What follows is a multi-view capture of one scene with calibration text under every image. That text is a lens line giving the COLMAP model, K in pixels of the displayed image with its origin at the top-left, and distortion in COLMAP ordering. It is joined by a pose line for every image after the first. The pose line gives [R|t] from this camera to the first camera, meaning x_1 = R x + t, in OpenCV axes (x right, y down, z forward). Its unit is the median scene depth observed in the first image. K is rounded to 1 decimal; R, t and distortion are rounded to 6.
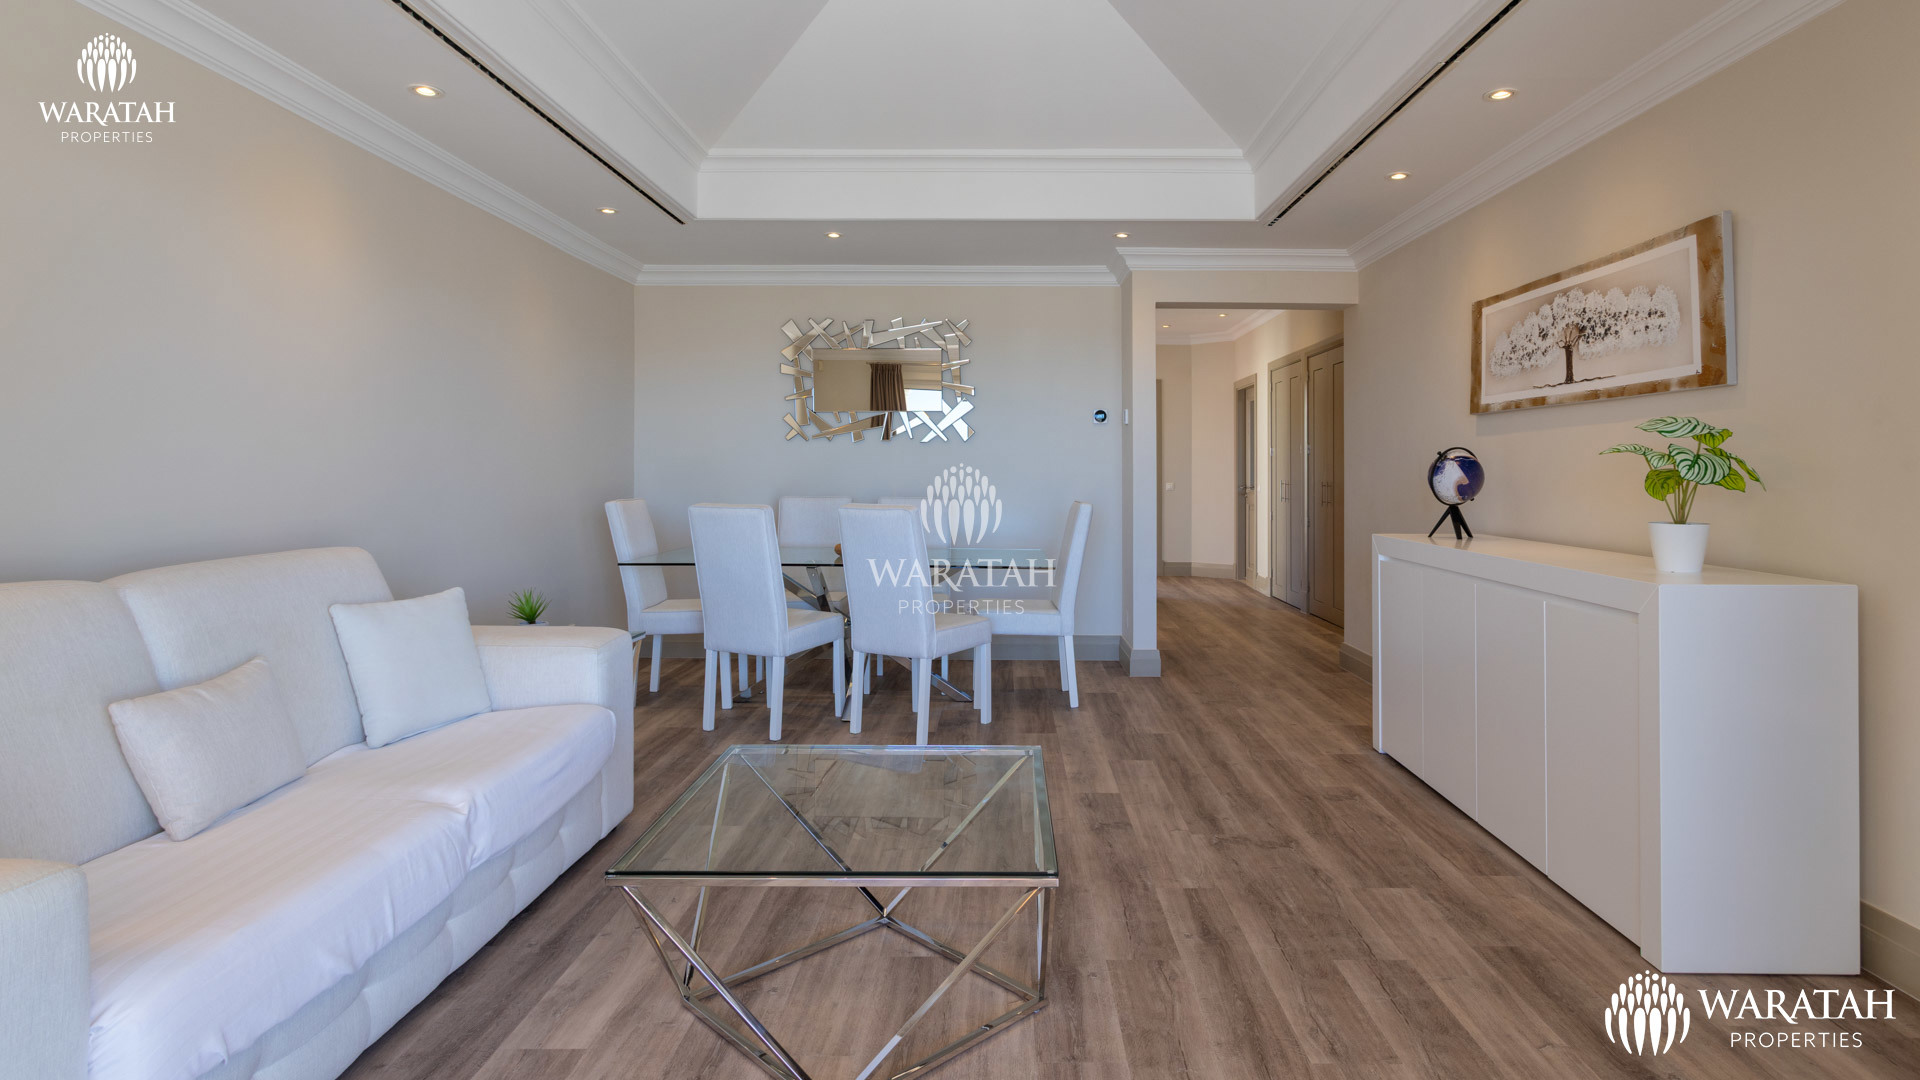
lens RADIAL K [[939.0, 0, 970.3], [0, 939.0, 465.0], [0, 0, 1]] dist [0.003712, 0.001097]
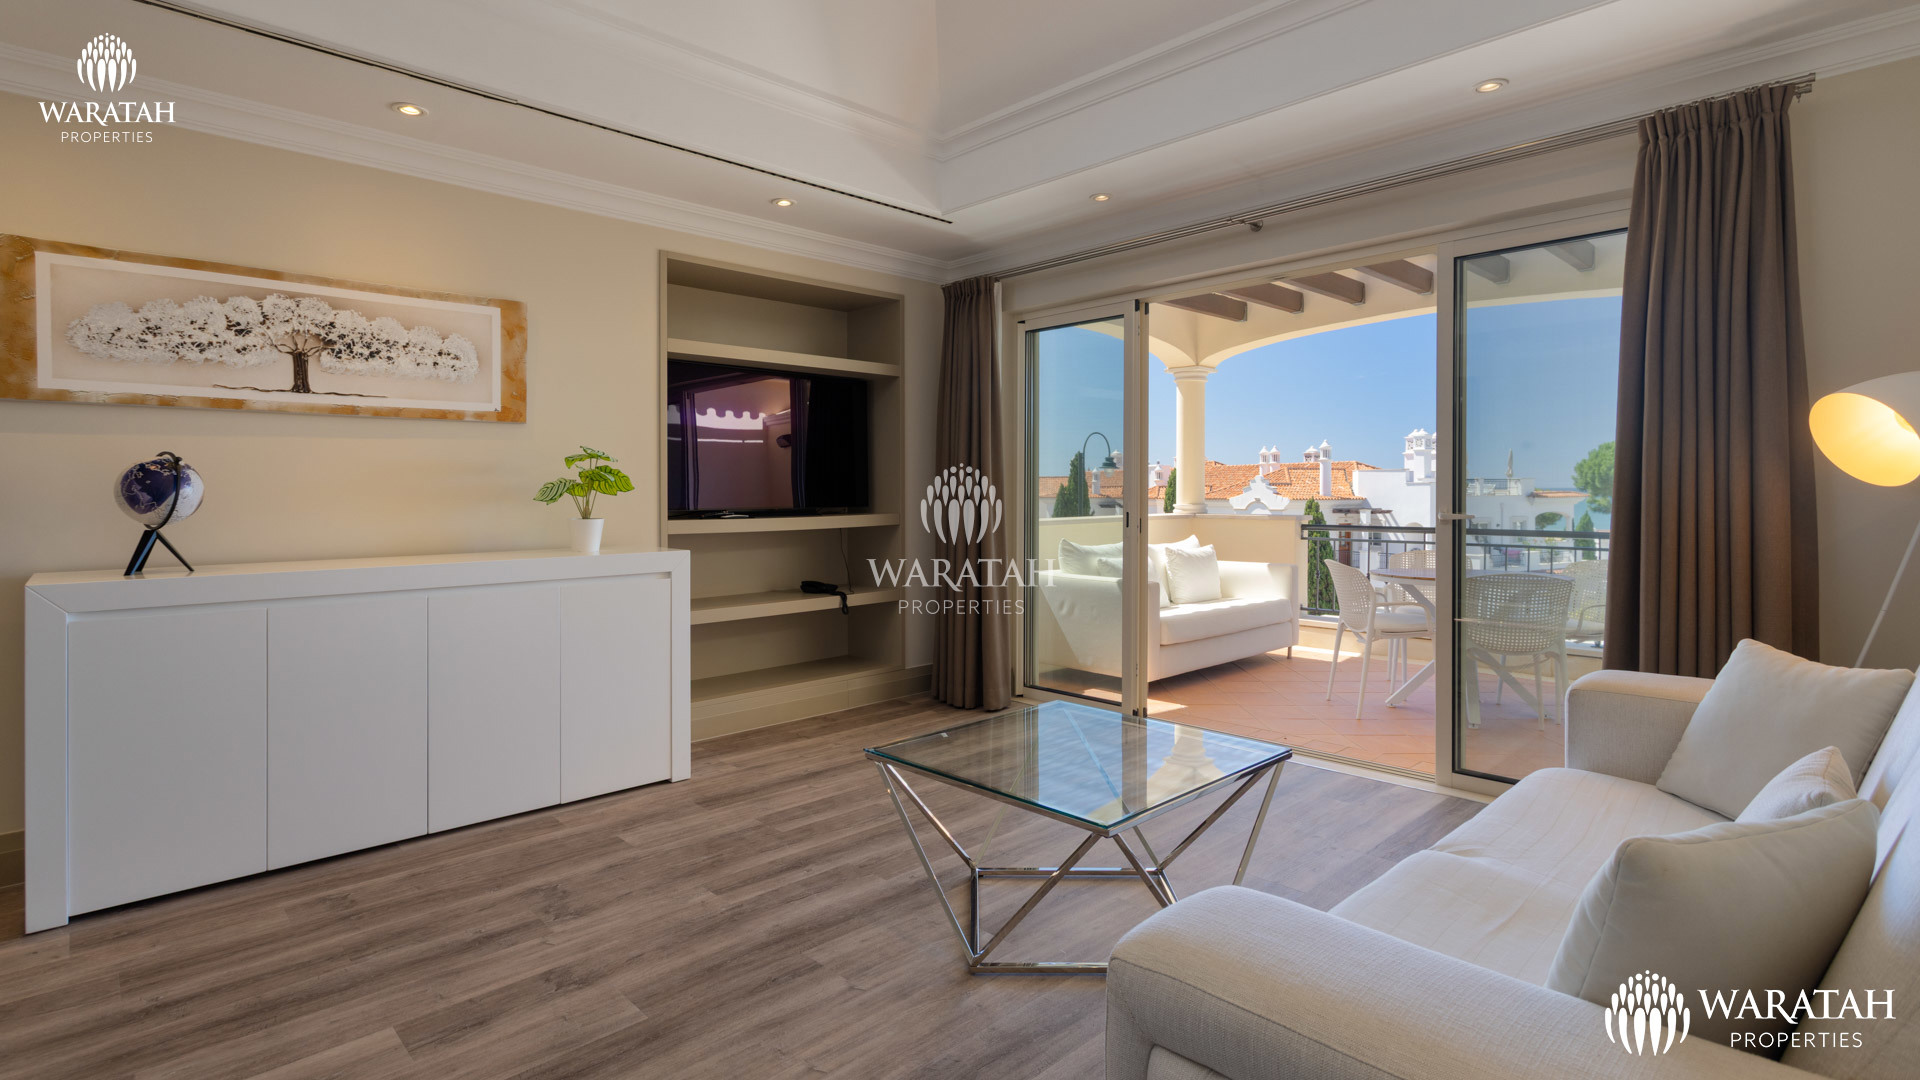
lens RADIAL K [[939.0, 0, 979.3], [0, 939.0, 493.6], [0, 0, 1]] dist [0.003712, 0.001097]
pose [[-0.717603, -0.002745, 0.696447, -0.559890], [-0.002189, 0.999996, 0.001686, 0.014220], [-0.696449, -0.000315, -0.717606, 1.265090]]
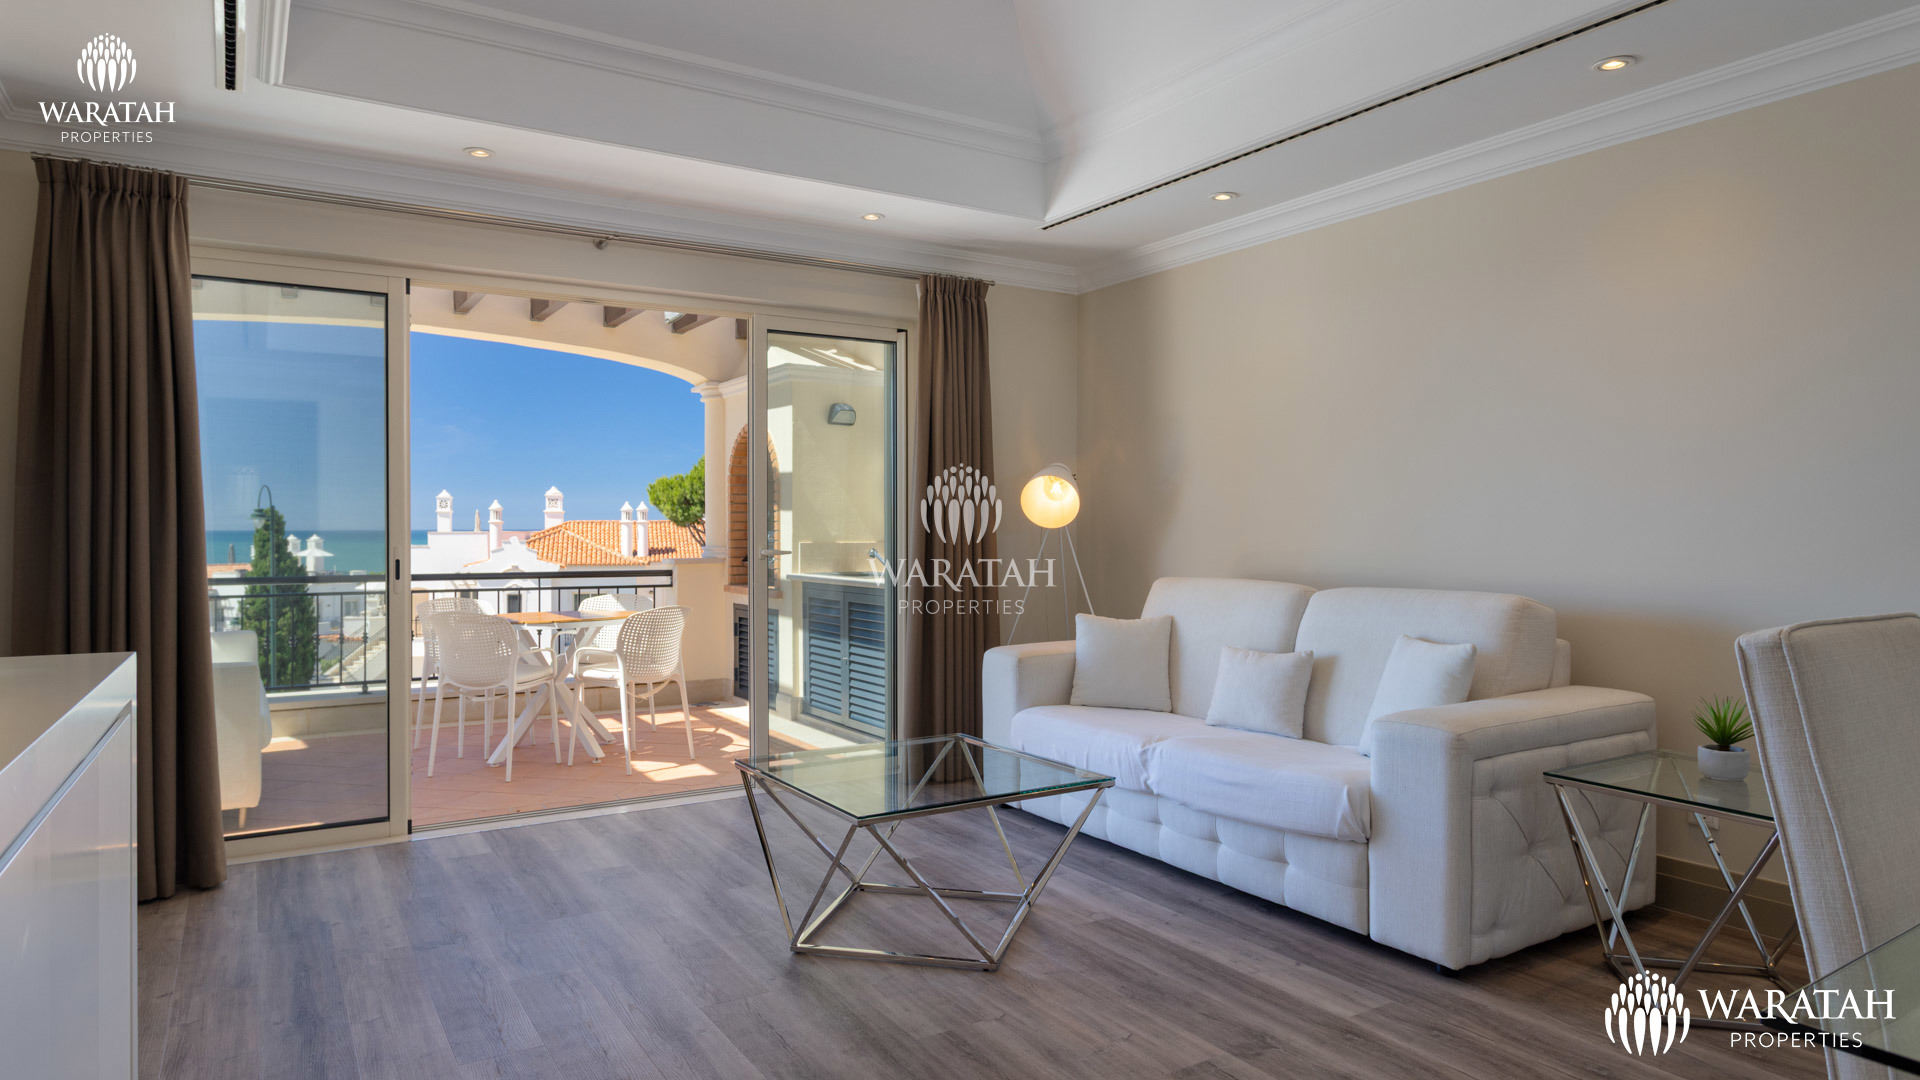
lens RADIAL K [[1144.2, 0, 955.0], [0, 1144.2, 541.0], [0, 0, 1]] dist [-0.007083, 0.004406]
pose [[-0.826997, 0.005795, -0.562177, 0.478057], [0.003581, 0.999981, 0.005040, 0.018213], [0.562196, 0.002154, -0.827002, 1.516000]]
